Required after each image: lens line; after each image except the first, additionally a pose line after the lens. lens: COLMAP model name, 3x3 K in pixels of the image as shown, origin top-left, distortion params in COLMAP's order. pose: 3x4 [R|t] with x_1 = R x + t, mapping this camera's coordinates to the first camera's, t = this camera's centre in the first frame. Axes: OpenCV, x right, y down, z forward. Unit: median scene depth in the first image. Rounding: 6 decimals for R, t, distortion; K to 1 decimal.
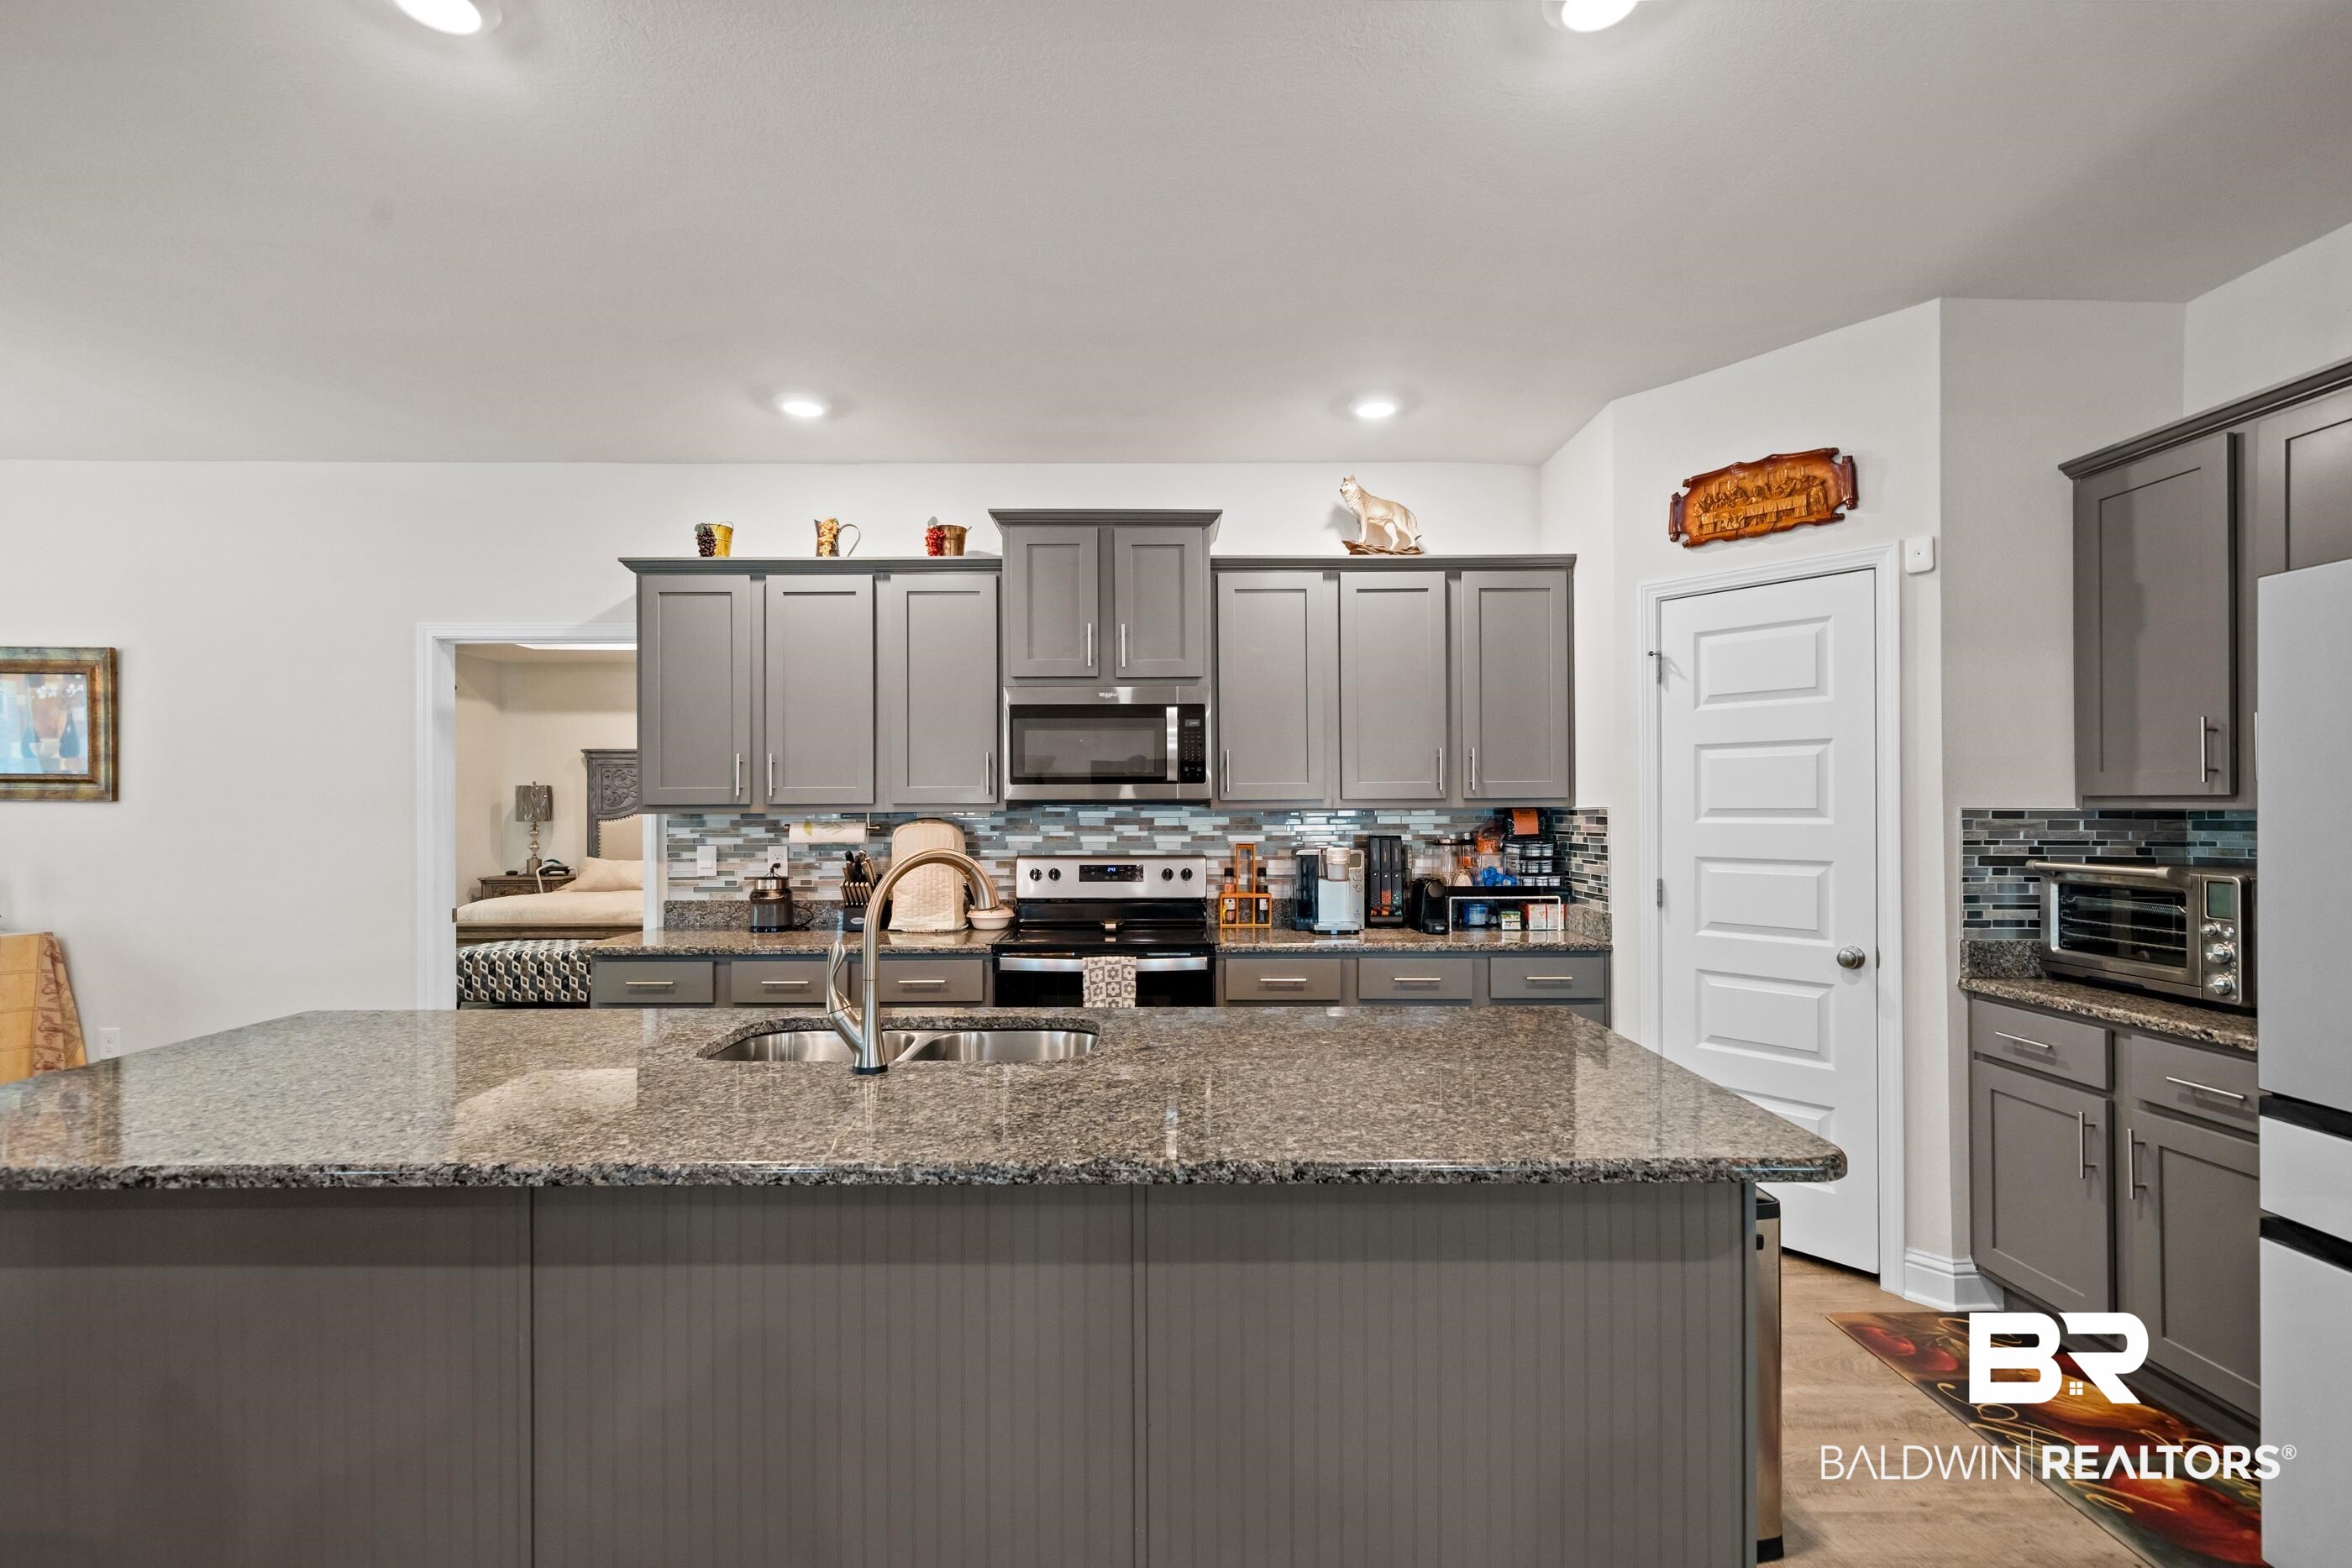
lens RADIAL K [[1083.5, 0, 1144.5], [0, 1083.5, 800.6], [0, 0, 1]] dist [0.002367, 0.000672]
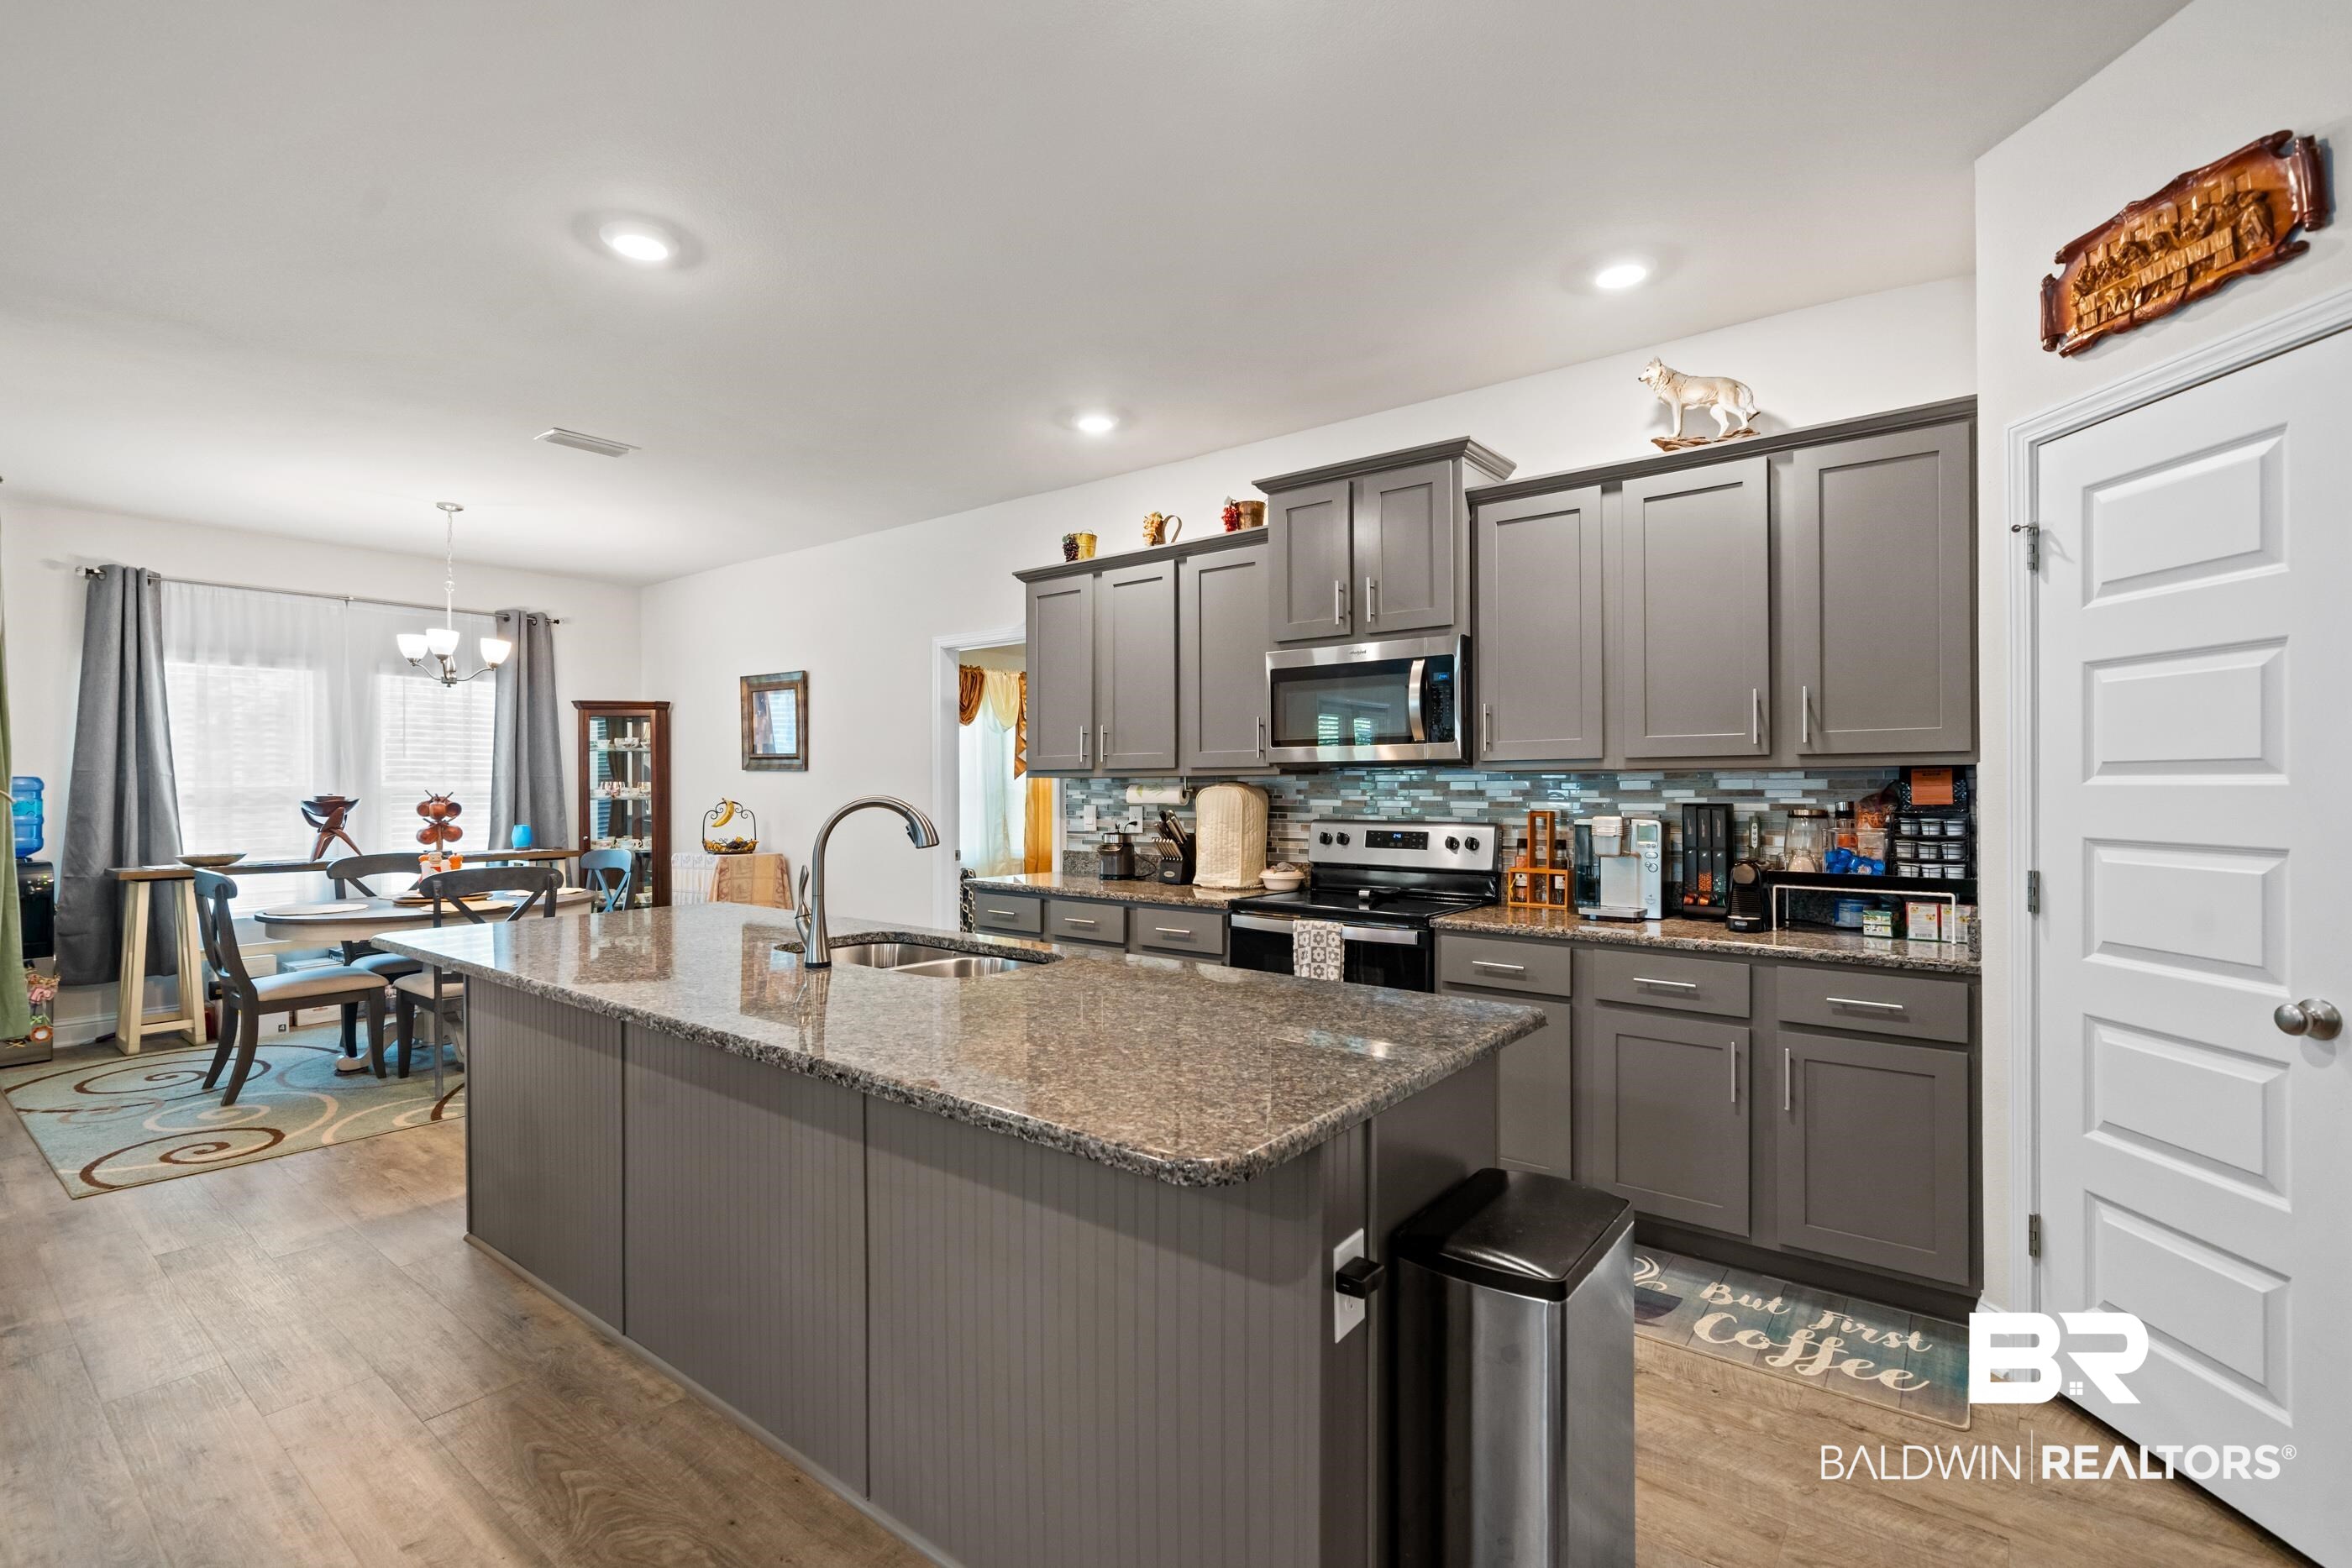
lens RADIAL K [[1083.5, 0, 1115.1], [0, 1083.5, 785.3], [0, 0, 1]] dist [0.002367, 0.000672]
pose [[0.763965, 0.002831, -0.645252, 0.416521], [0.002205, 0.999973, 0.006998, 0.012867], [0.645254, -0.006768, 0.763938, 0.123052]]
